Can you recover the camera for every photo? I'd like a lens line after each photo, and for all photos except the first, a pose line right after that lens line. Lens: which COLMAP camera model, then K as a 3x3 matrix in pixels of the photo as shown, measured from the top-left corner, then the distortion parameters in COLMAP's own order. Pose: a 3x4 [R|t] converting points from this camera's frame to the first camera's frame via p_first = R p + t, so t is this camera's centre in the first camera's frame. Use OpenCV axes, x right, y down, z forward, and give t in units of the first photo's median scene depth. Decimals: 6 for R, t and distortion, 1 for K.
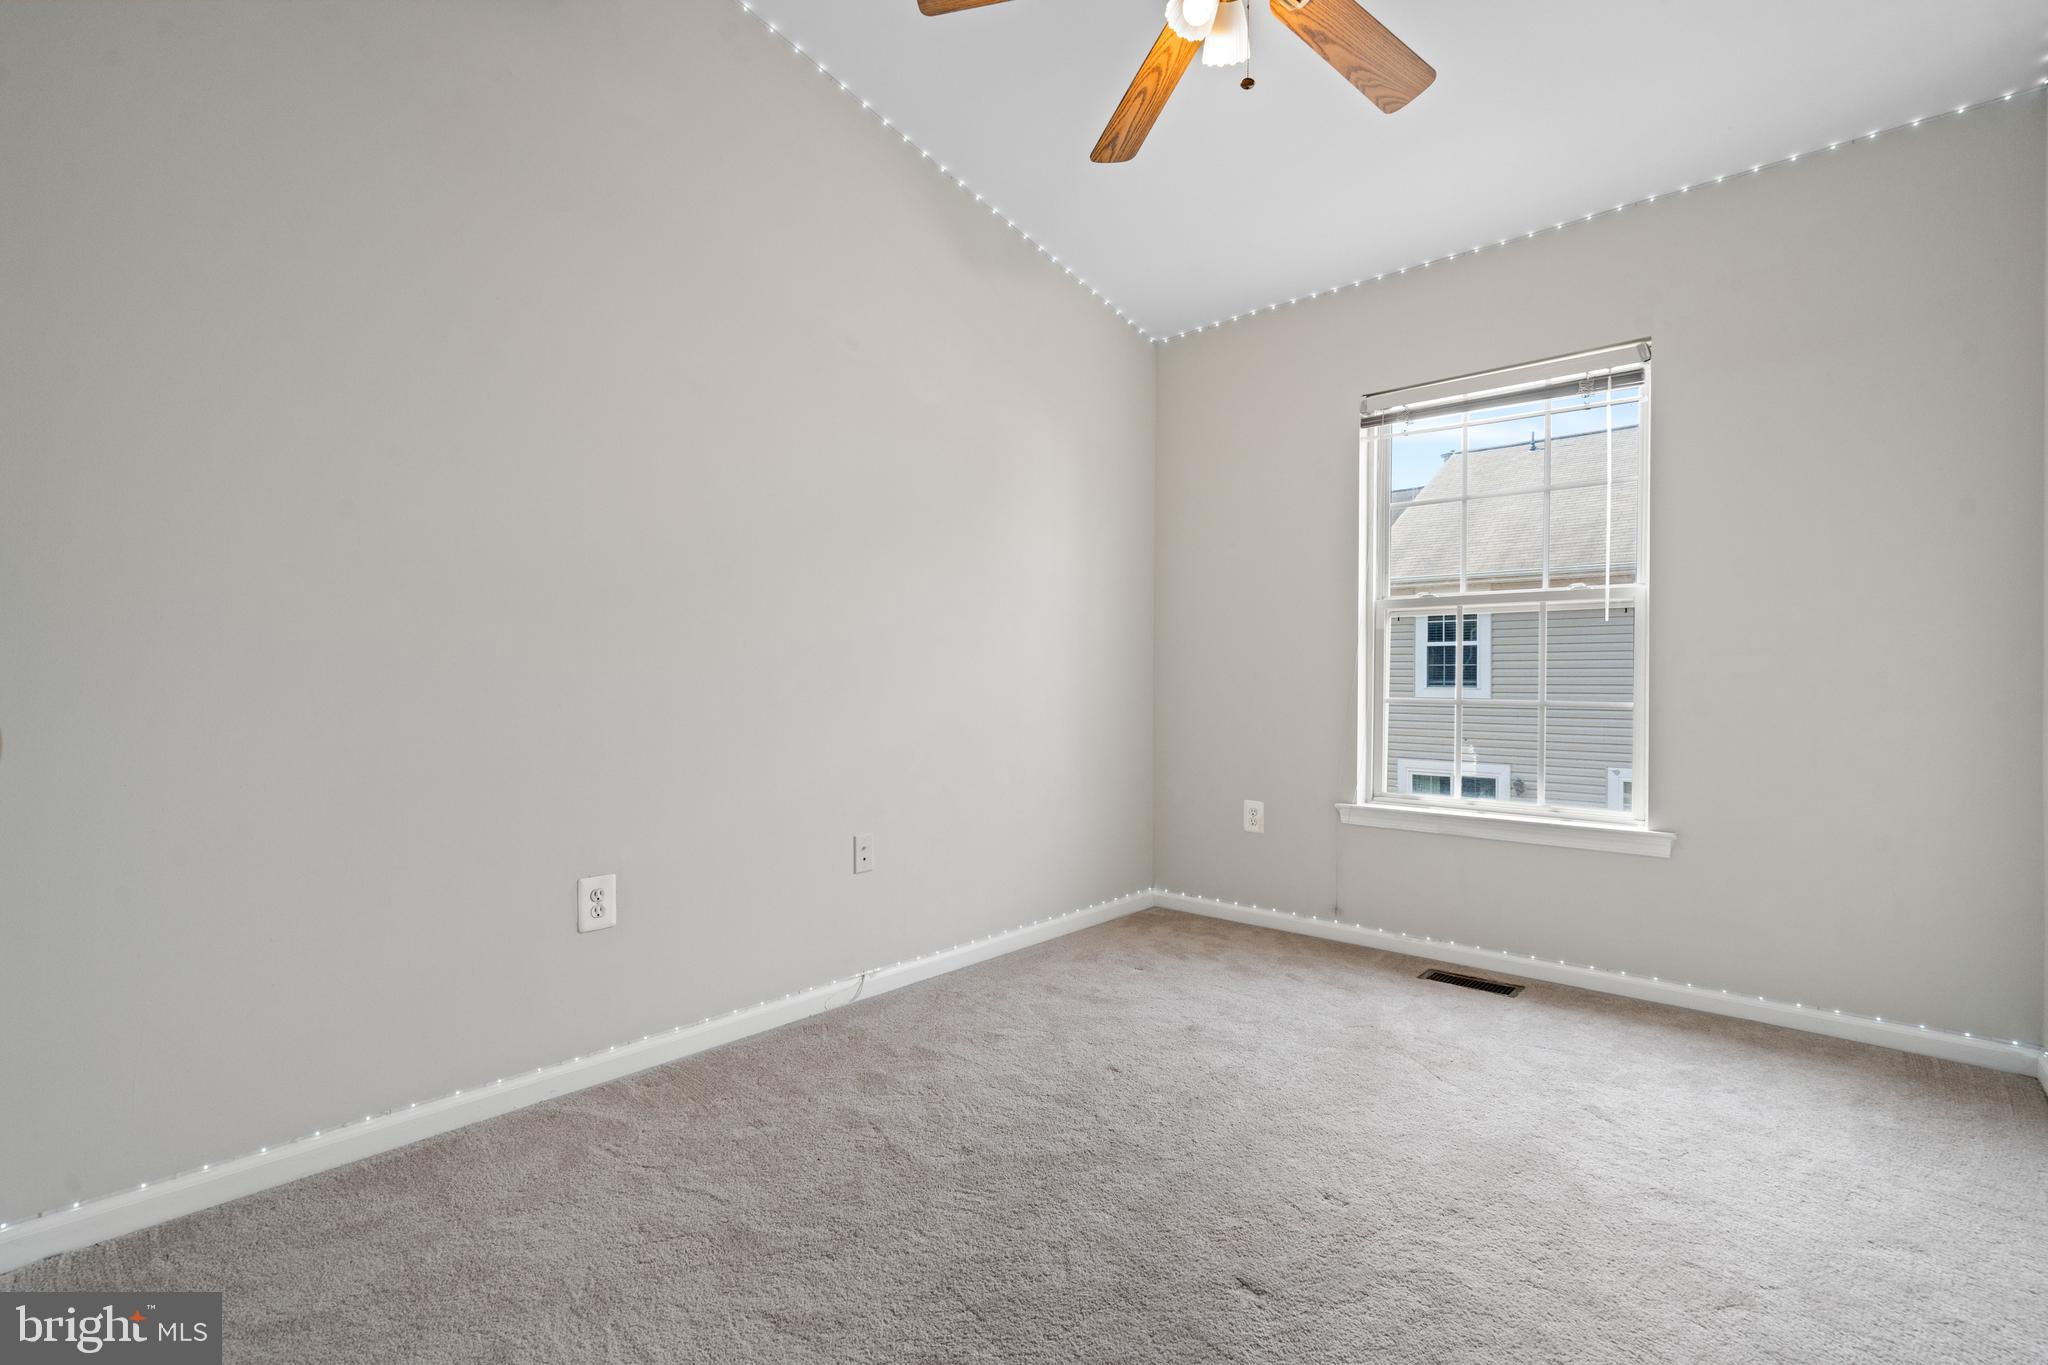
lens RADIAL K [[927.3, 0, 1014.5], [0, 927.3, 685.9], [0, 0, 1]] dist [-0.008688, 0.000376]
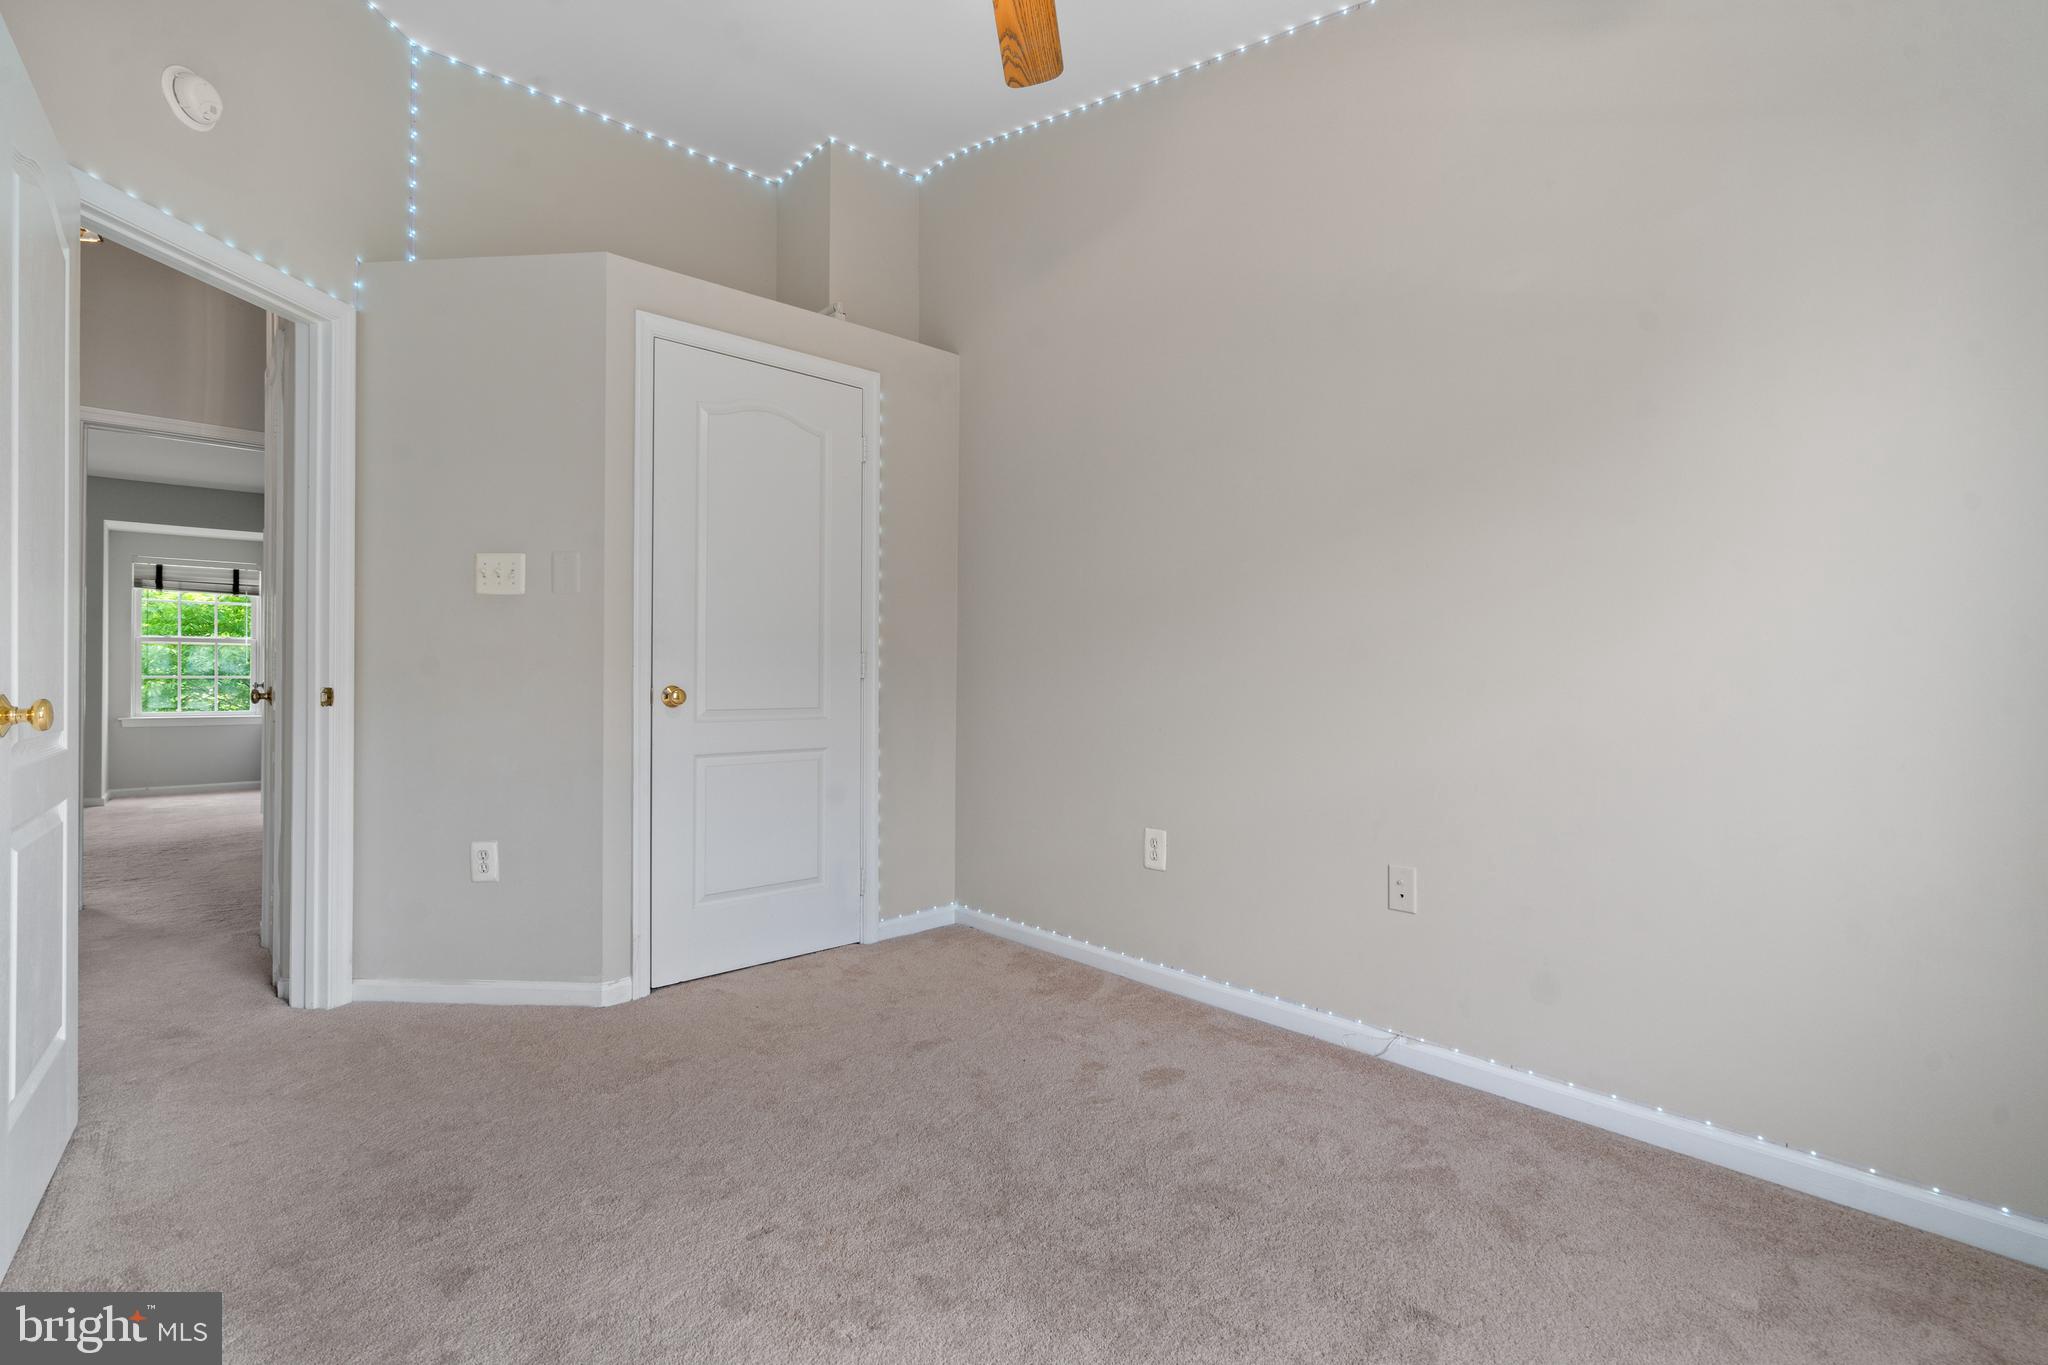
lens RADIAL K [[927.3, 0, 1008.5], [0, 927.3, 696.8], [0, 0, 1]] dist [-0.008688, 0.000376]
pose [[-0.124780, 0.018491, -0.992012, 0.722042], [0.000314, 0.999827, 0.018597, -0.006153], [0.992184, 0.002010, -0.124764, 0.785397]]
